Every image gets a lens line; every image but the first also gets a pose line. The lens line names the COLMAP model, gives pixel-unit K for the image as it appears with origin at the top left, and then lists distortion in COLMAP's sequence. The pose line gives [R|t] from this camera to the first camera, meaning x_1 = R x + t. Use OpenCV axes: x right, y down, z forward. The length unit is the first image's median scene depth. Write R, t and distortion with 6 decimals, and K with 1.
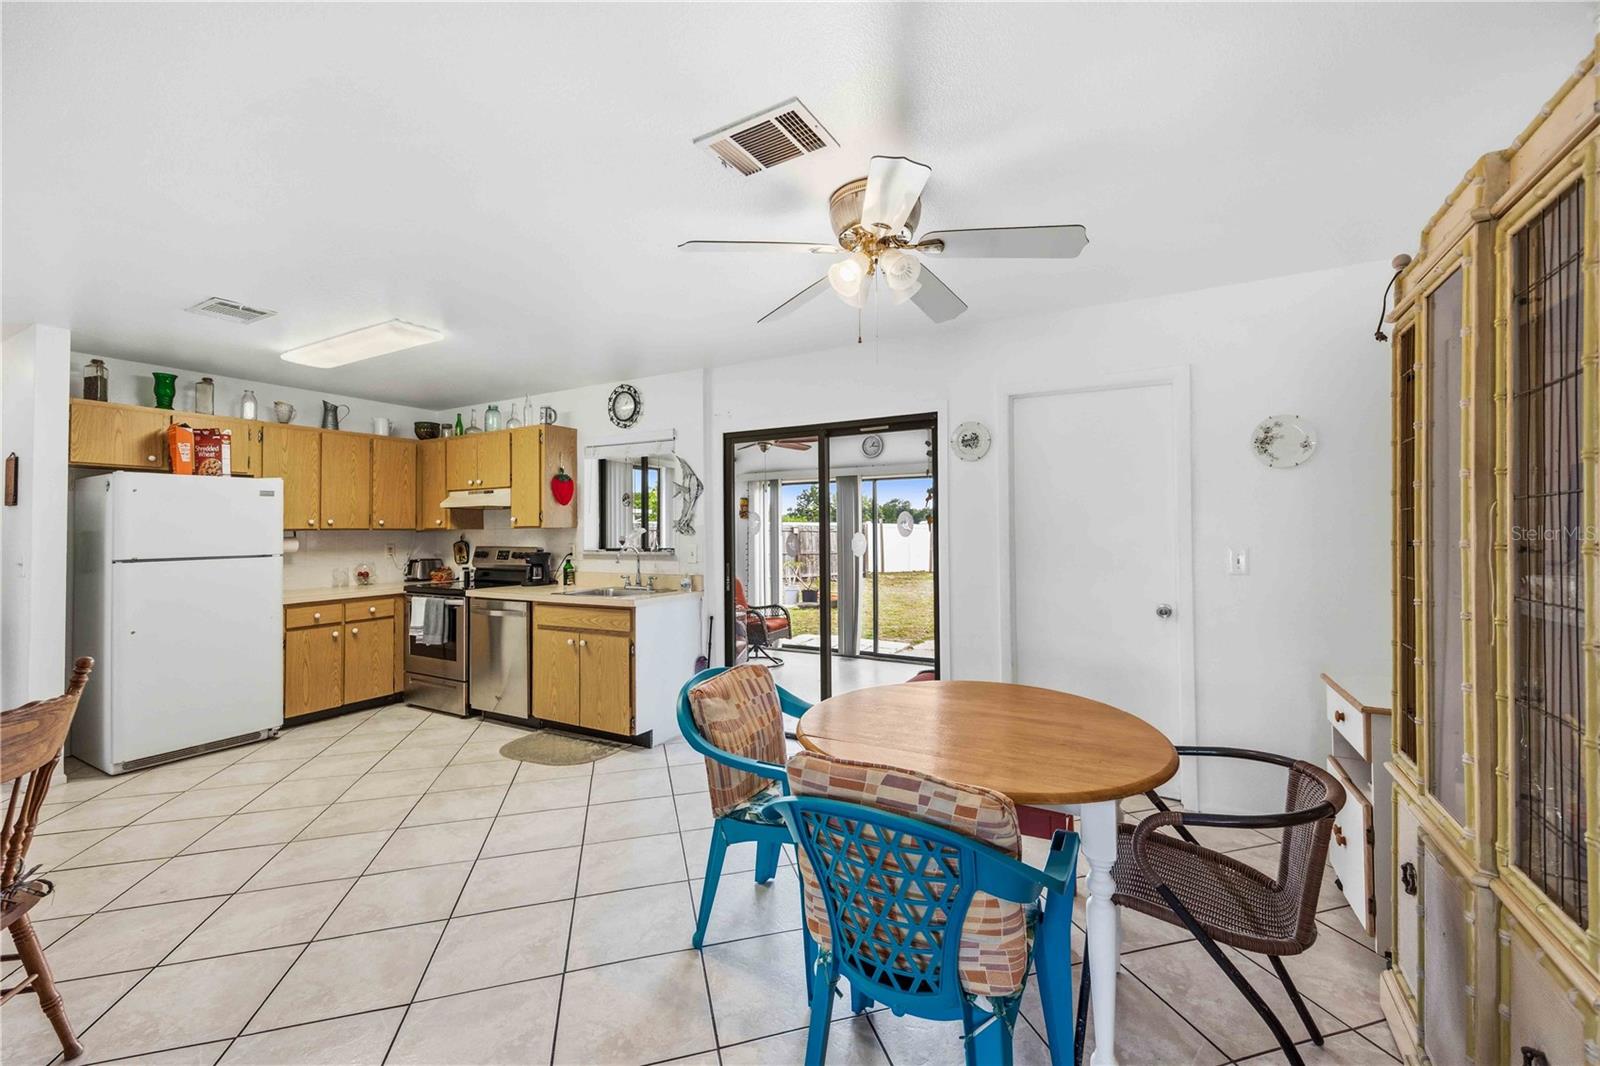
lens RADIAL K [[637.1, 0, 806.4], [0, 637.1, 518.8], [0, 0, 1]] dist [0.004430, -0.000194]
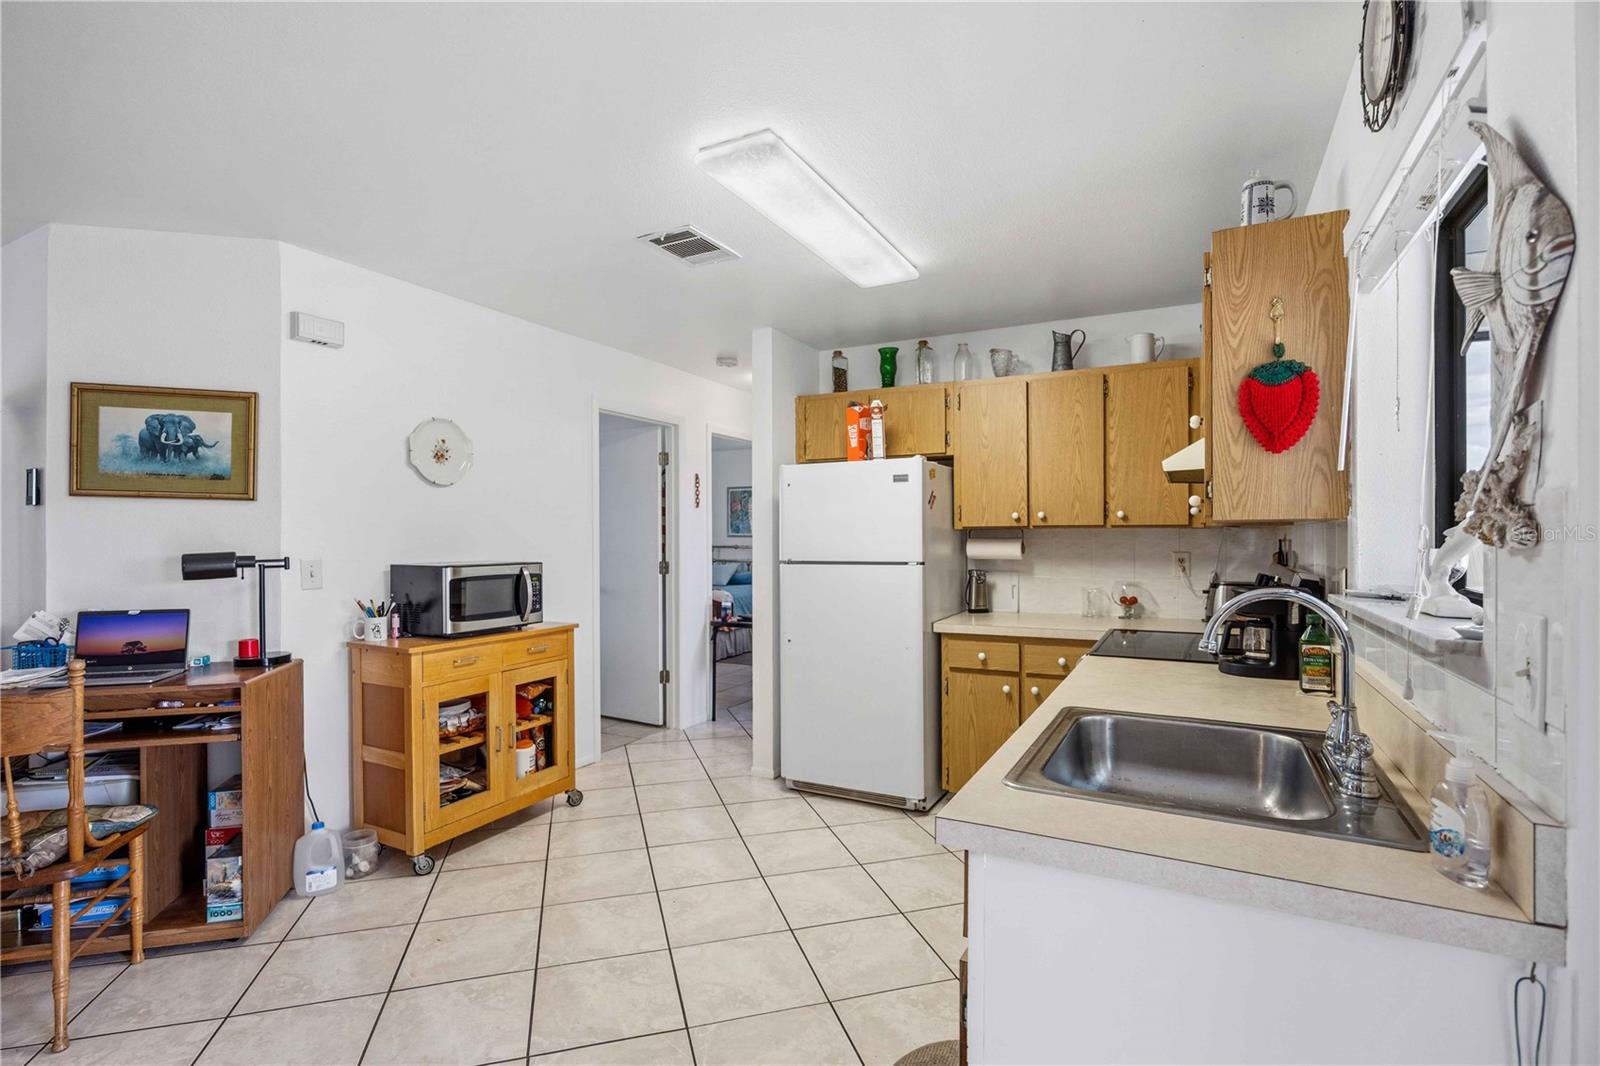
lens RADIAL K [[742.6, 0, 804.2], [0, 742.6, 537.7], [0, 0, 1]] dist [-0.017005, -0.000372]
pose [[0.022495, 0.011166, -0.999685, 0.004105], [0.021564, 0.999700, 0.011652, 0.014368], [0.999514, -0.021820, 0.022248, 0.778475]]
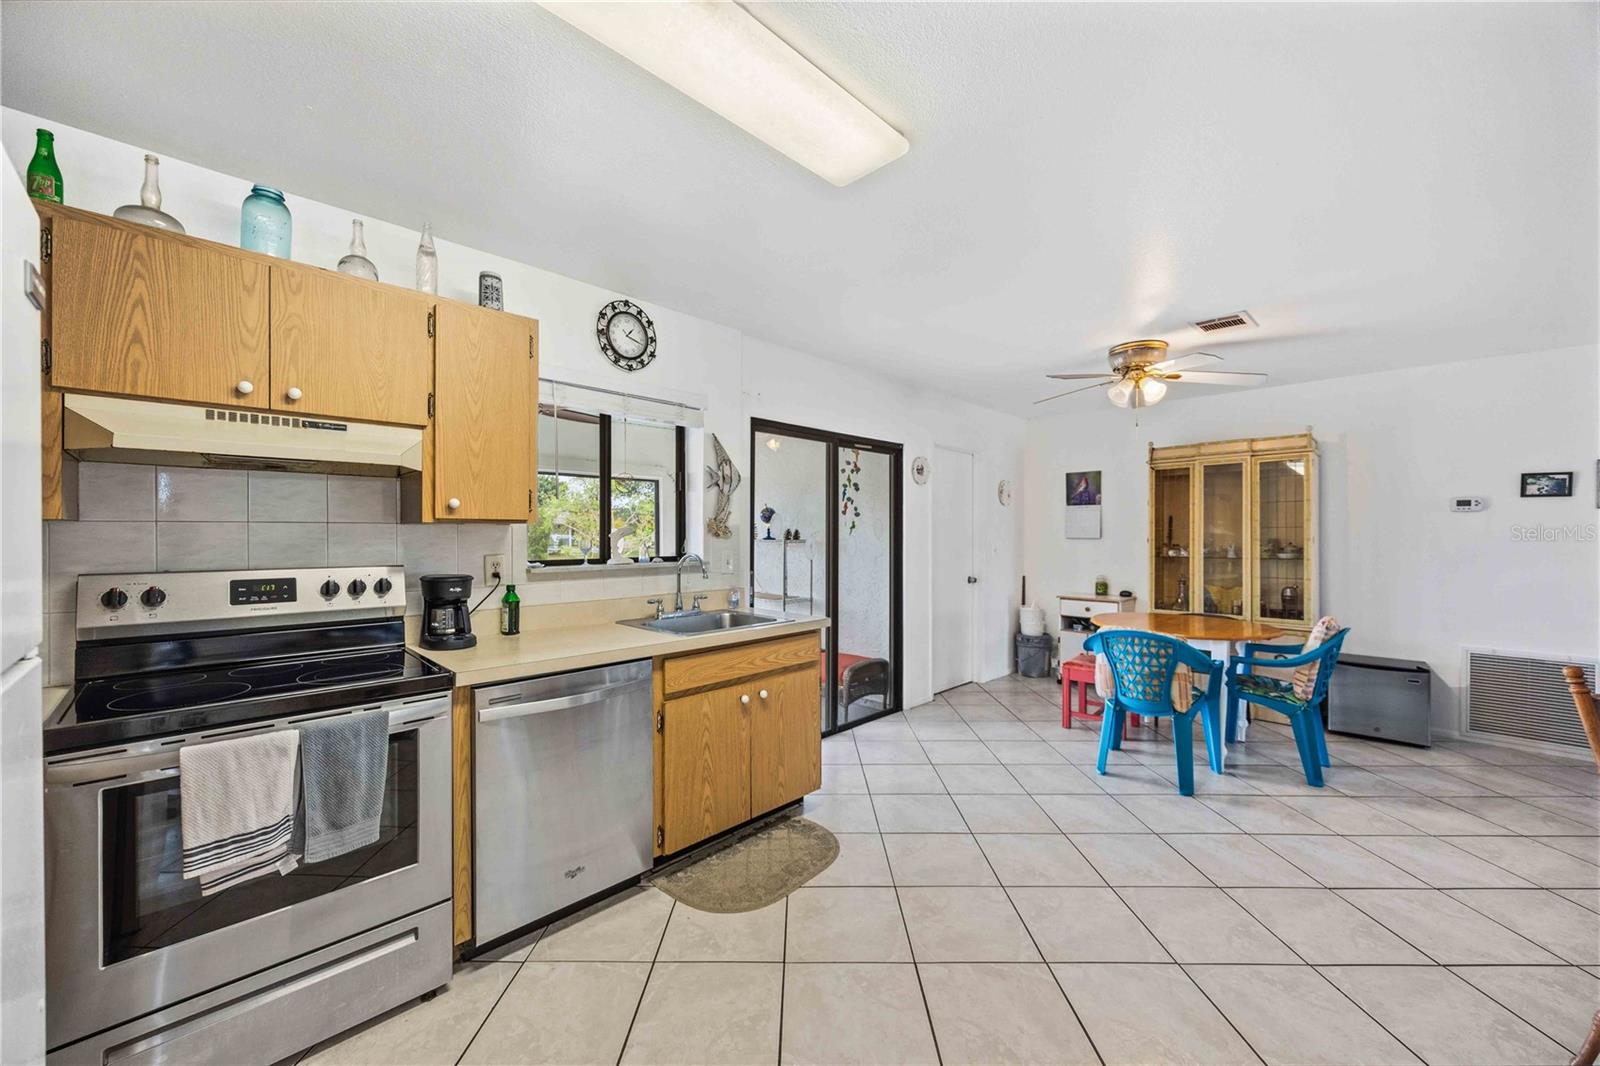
lens RADIAL K [[610.2, 0, 800.0], [0, 610.2, 533.0], [0, 0, 1]] dist [-0.001016, -0.000416]
pose [[0.272622, 0.007533, 0.962092, -0.847711], [-0.021798, 0.999761, -0.001651, 0.018208], [-0.961874, -0.020522, 0.272721, 0.682049]]
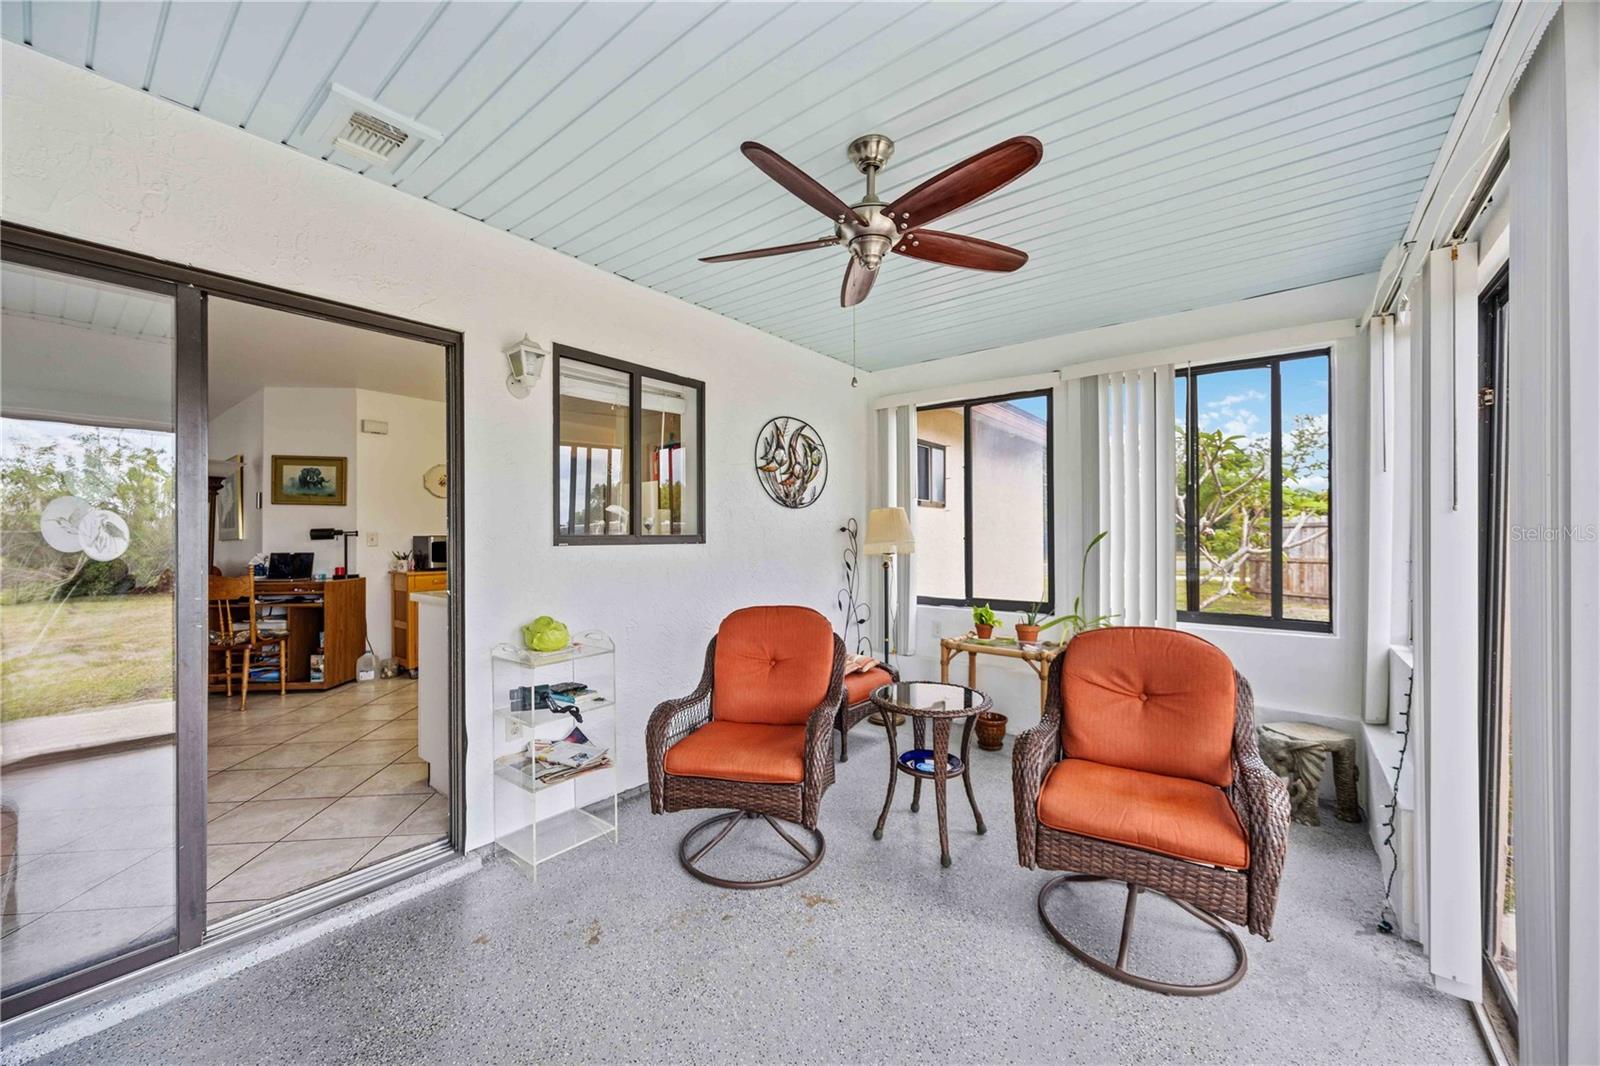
lens RADIAL K [[610.2, 0, 800.0], [0, 610.2, 533.0], [0, 0, 1]] dist [-0.001016, -0.000416]
pose [[-0.165846, 0.007005, -0.986127, 0.358502], [0.021774, 0.999757, 0.003440, 0.046034], [0.985911, -0.020902, -0.165958, 1.353993]]
